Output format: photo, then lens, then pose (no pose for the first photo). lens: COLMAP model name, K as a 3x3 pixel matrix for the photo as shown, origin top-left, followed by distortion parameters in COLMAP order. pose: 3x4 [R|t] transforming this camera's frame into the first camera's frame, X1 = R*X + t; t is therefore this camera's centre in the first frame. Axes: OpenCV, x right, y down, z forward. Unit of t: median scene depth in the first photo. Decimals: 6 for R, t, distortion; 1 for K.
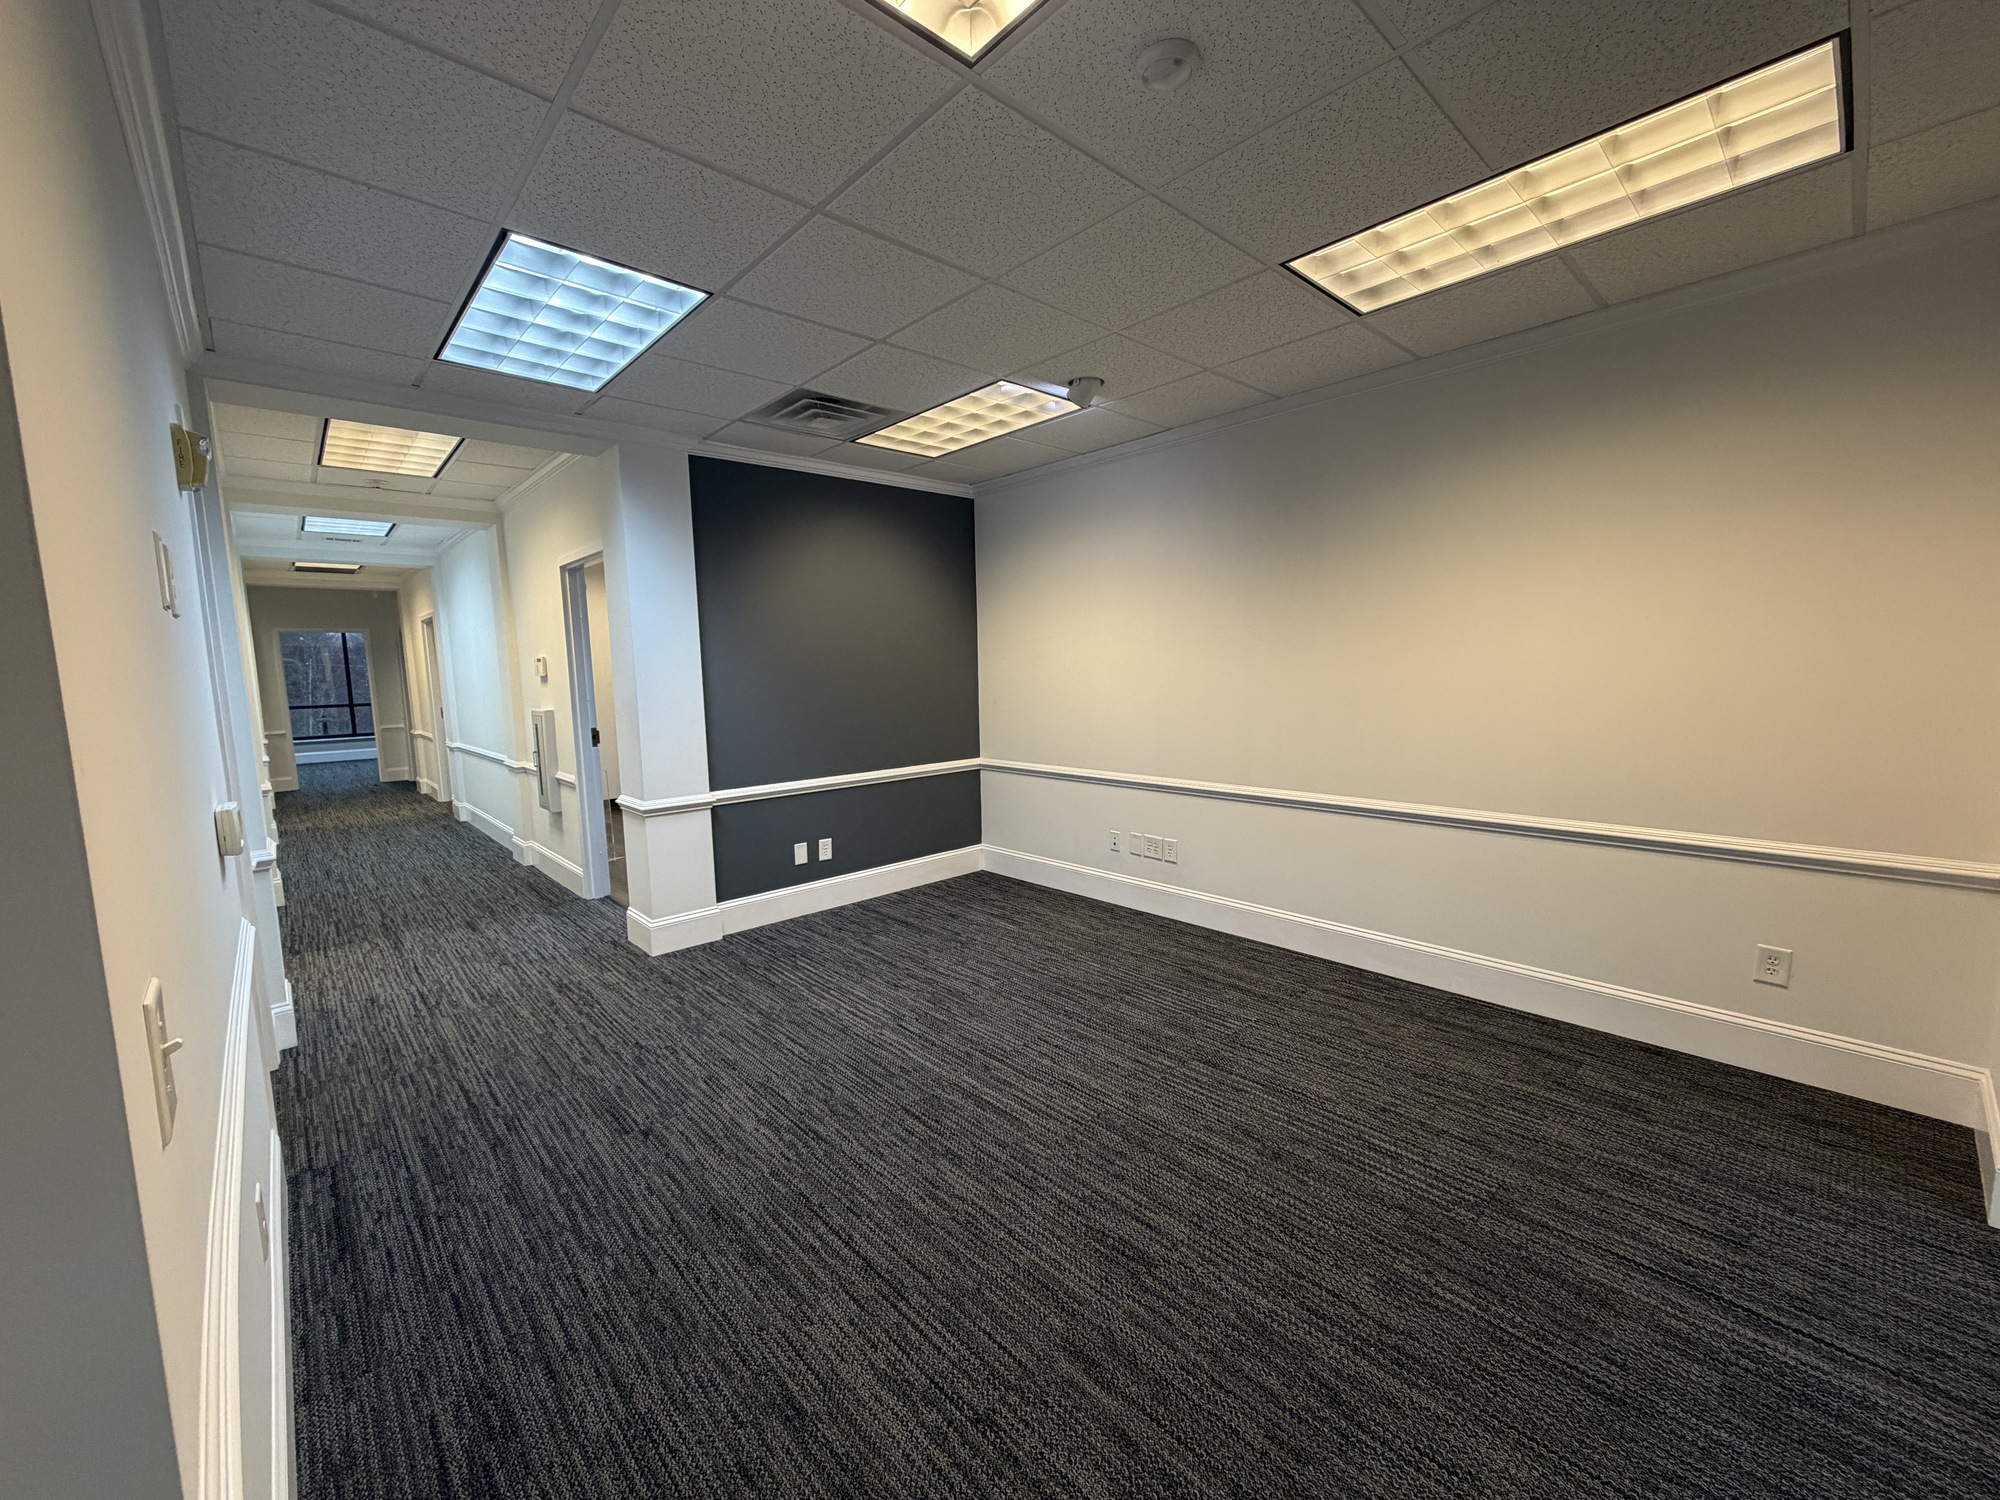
lens RADIAL K [[792.9, 0, 995.1], [0, 792.9, 761.2], [0, 0, 1]] dist [-0.002336, -0.000083]
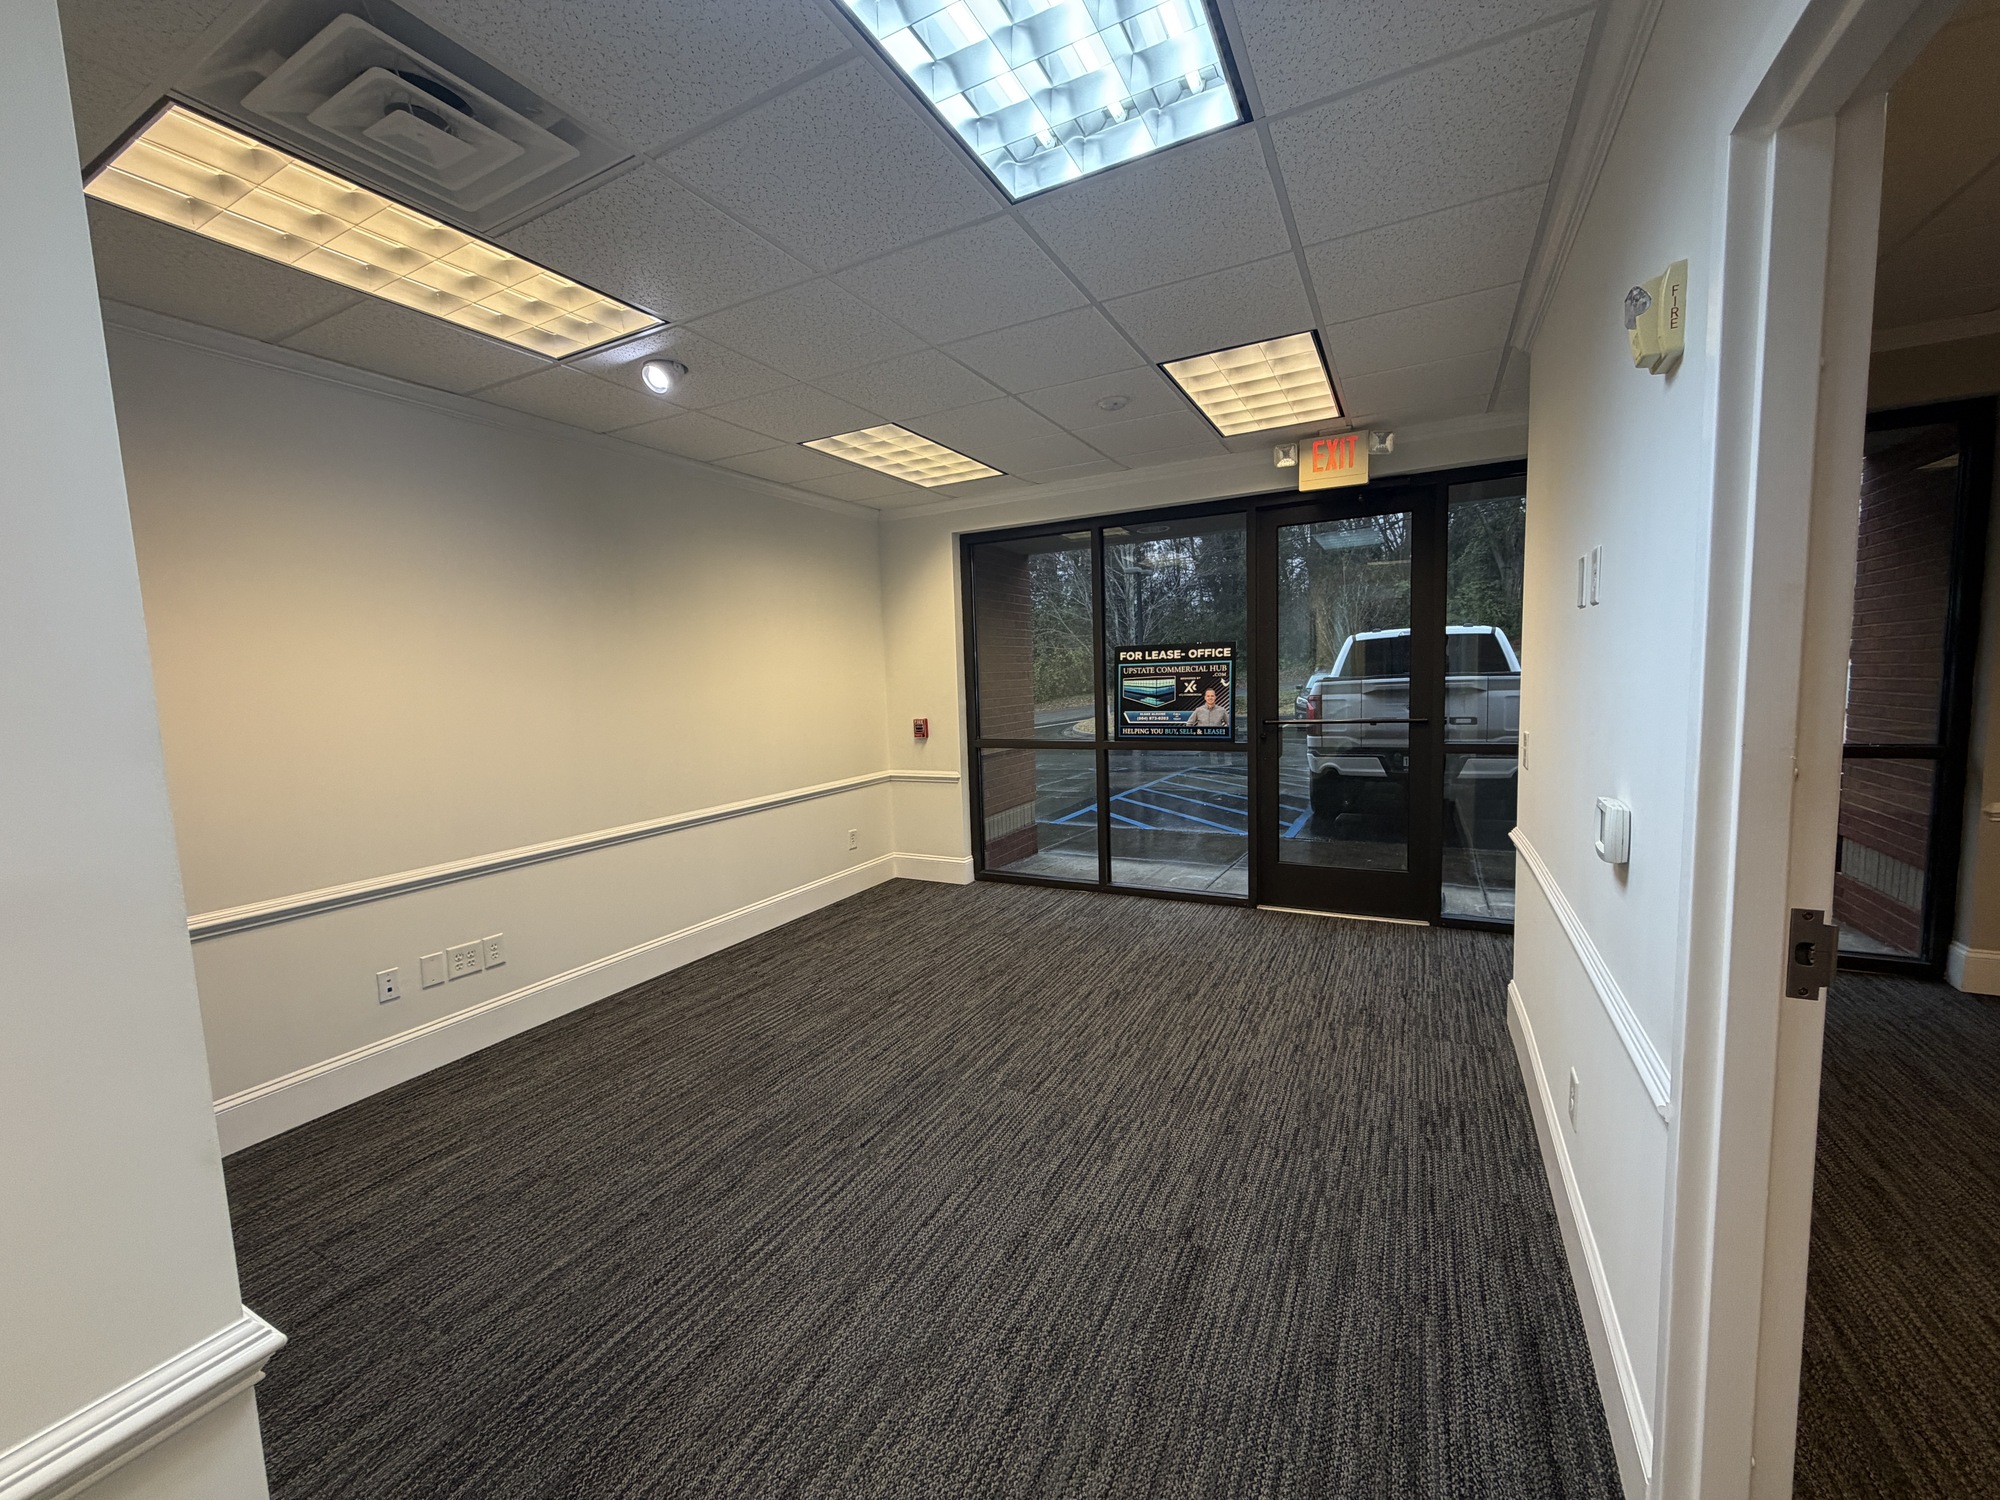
lens RADIAL K [[794.1, 0, 1000.0], [0, 794.1, 750.0], [0, 0, 1]] dist [-0.000747, 0.000369]
pose [[-0.336463, -0.053165, 0.940195, -0.697689], [0.158708, 0.980922, 0.112264, -0.089225], [-0.928227, 0.186989, -0.321606, 0.840551]]
